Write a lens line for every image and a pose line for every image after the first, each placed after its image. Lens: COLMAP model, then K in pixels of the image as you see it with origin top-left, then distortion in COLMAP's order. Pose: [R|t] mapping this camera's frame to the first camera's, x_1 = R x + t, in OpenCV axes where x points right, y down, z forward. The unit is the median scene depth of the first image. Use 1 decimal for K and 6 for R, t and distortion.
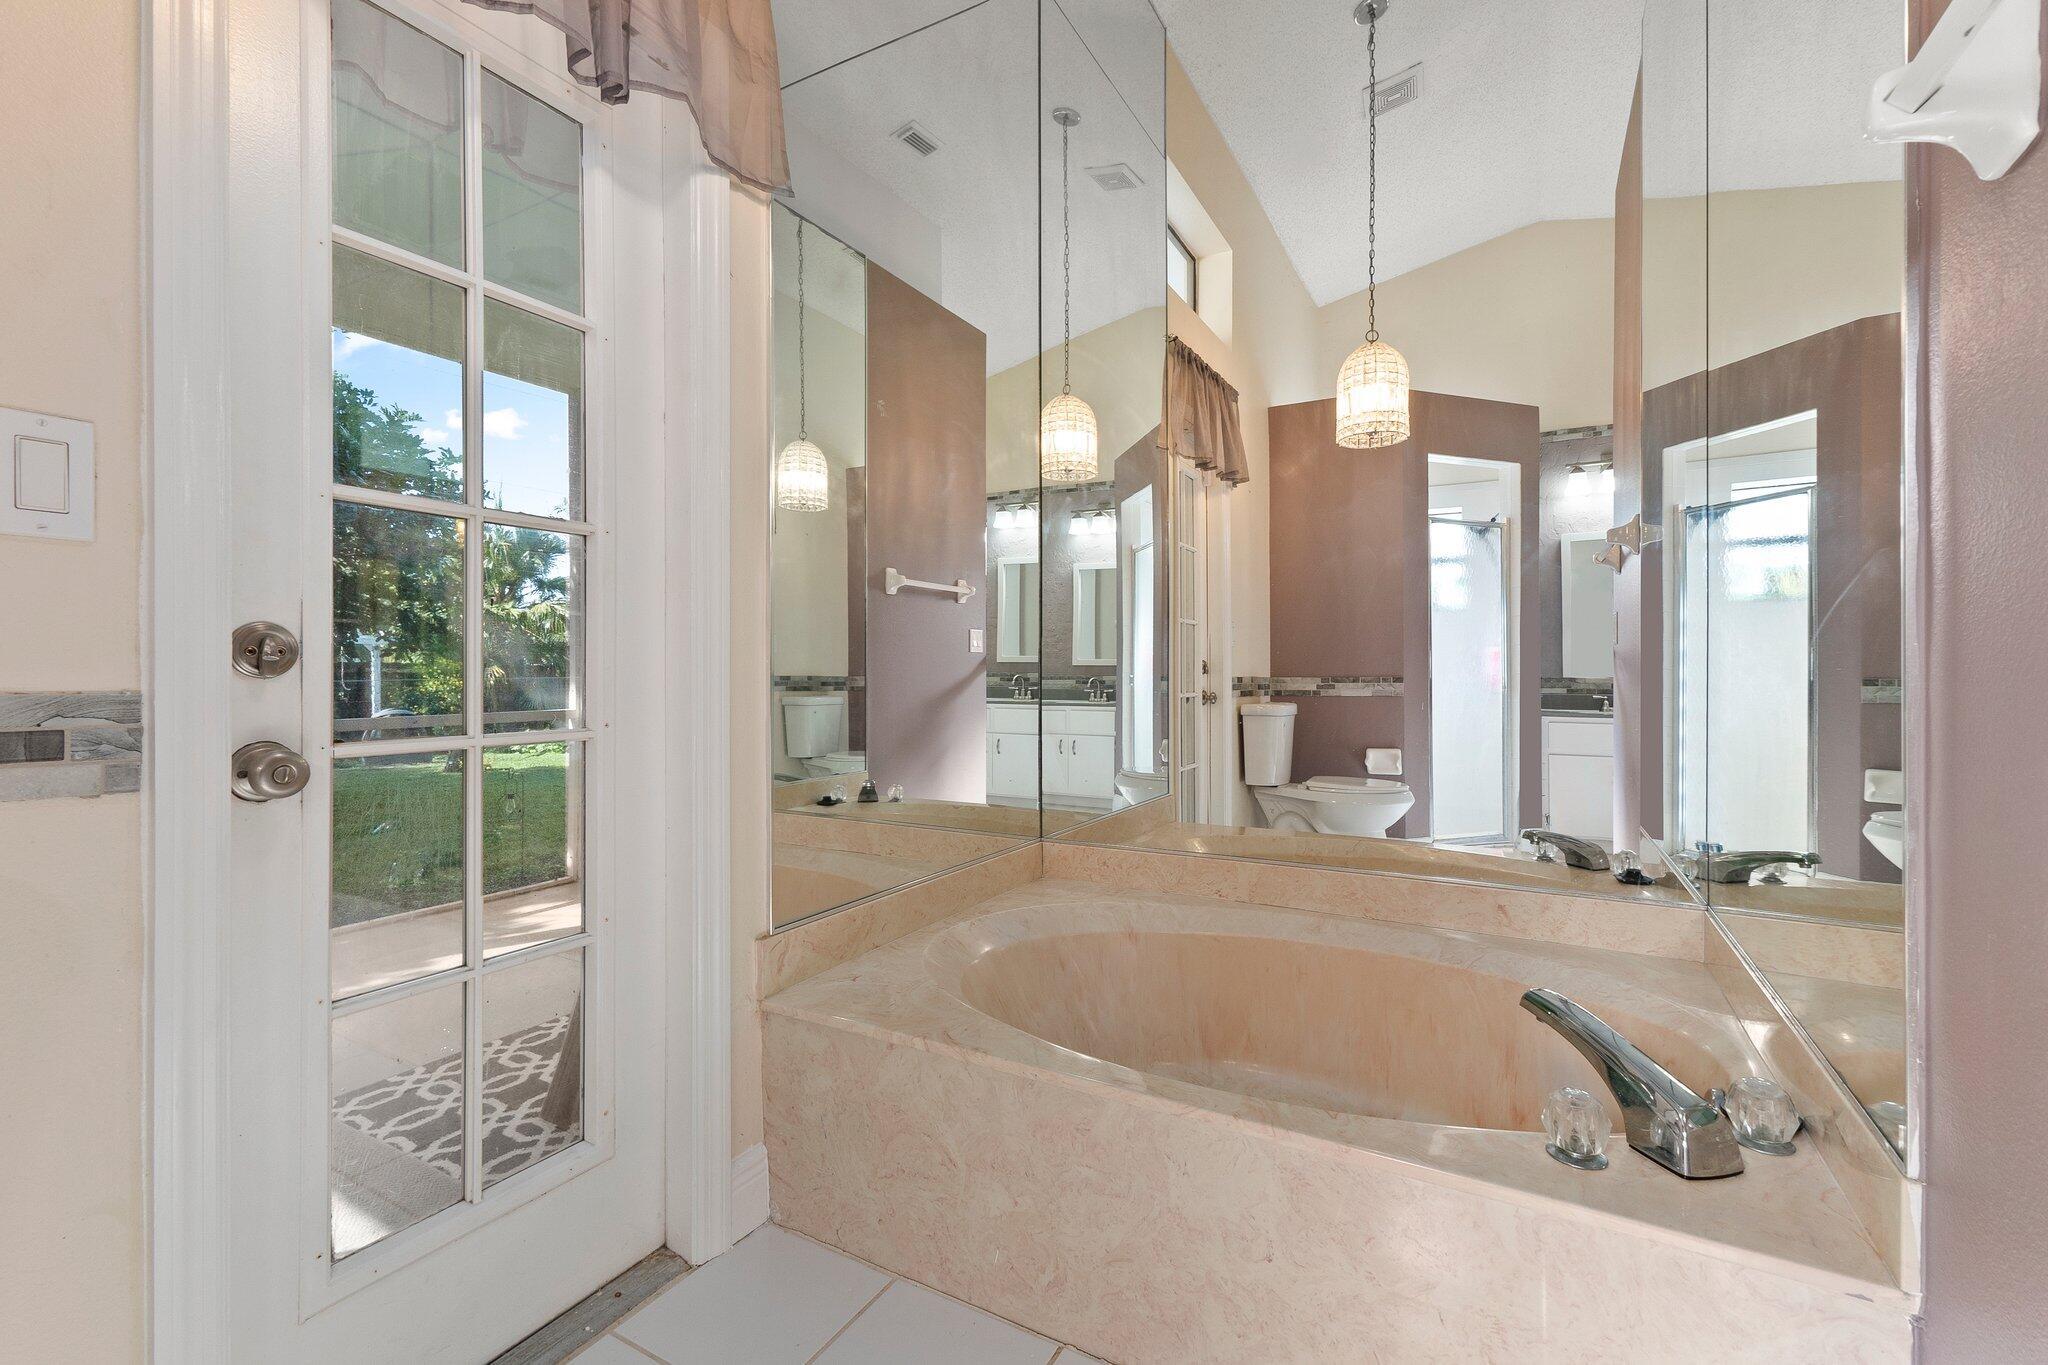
lens RADIAL K [[857.1, 0, 1027.8], [0, 857.1, 677.6], [0, 0, 1]] dist [0.005259, -0.000560]
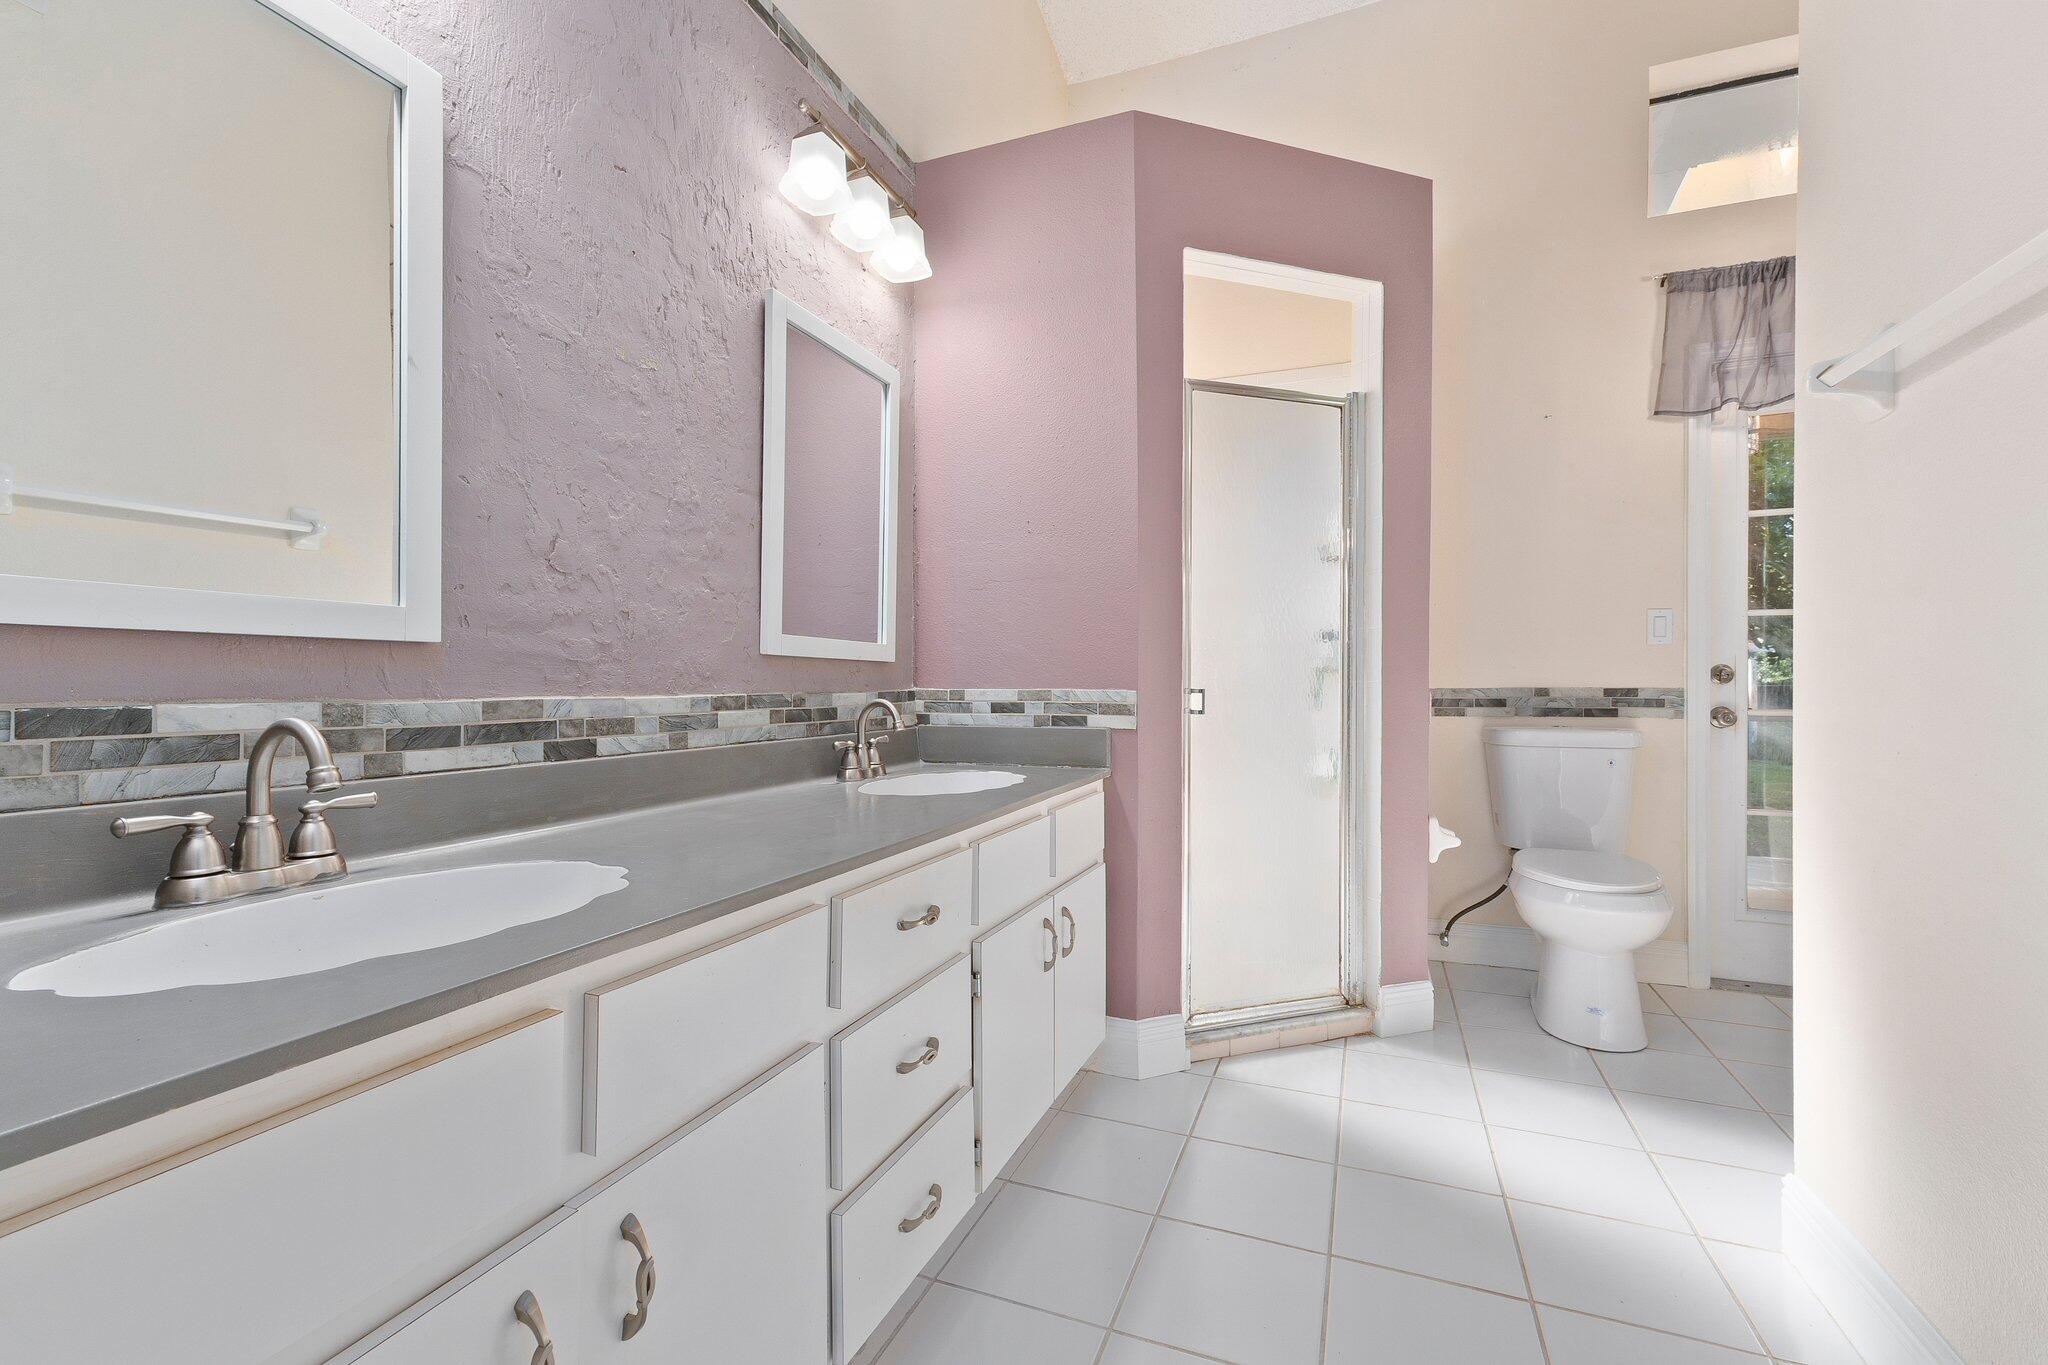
lens RADIAL K [[857.1, 0, 1025.1], [0, 857.1, 673.4], [0, 0, 1]] dist [0.005259, -0.000560]
pose [[0.125833, 0.001372, -0.992050, 1.643530], [0.001377, 0.999998, 0.001558, -0.042133], [0.992050, -0.001562, 0.125831, -1.641897]]
